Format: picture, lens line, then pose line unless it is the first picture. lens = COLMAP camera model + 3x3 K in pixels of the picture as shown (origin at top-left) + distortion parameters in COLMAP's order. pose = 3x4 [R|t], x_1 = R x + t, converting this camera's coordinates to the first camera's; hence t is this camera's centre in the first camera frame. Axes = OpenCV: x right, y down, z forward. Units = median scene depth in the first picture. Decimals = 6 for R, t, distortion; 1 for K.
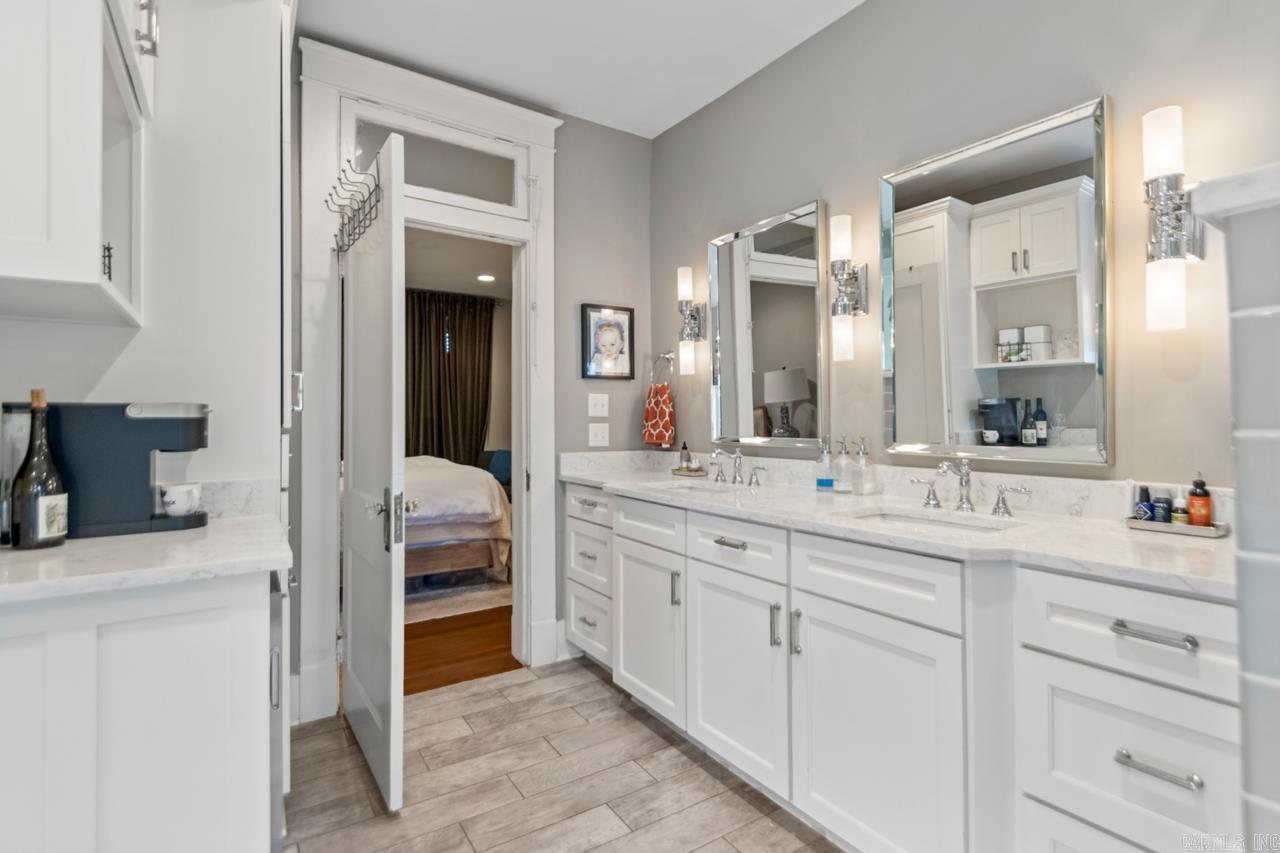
lens RADIAL K [[612.5, 0, 642.4], [0, 612.5, 411.6], [0, 0, 1]] dist [0.013233, 0.000205]
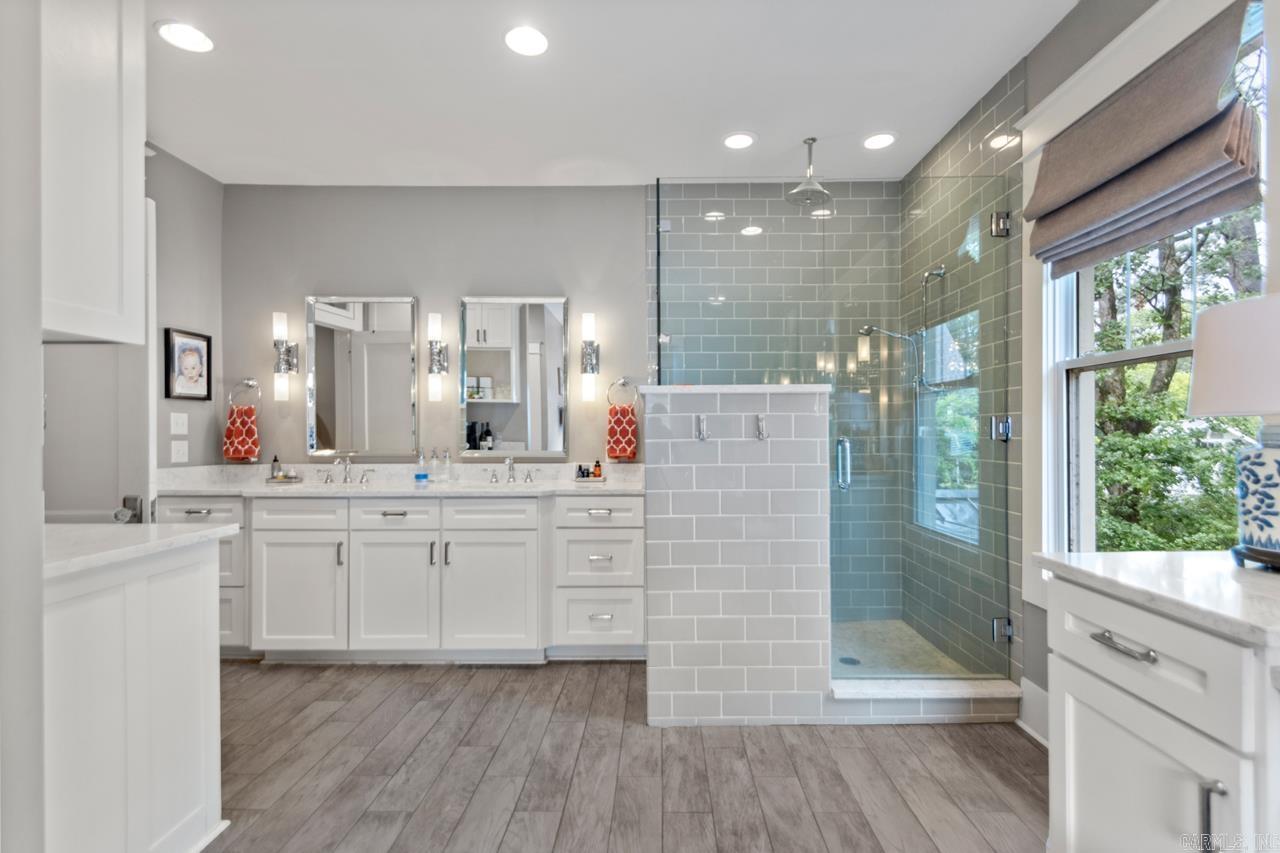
lens RADIAL K [[608.6, 0, 649.5], [0, 608.6, 442.6], [0, 0, 1]] dist [0.016587, 0.000174]
pose [[0.569364, -0.011962, 0.821998, -0.495577], [-0.009913, 0.999722, 0.021415, -0.009227], [-0.822026, -0.020342, 0.569087, -0.290965]]
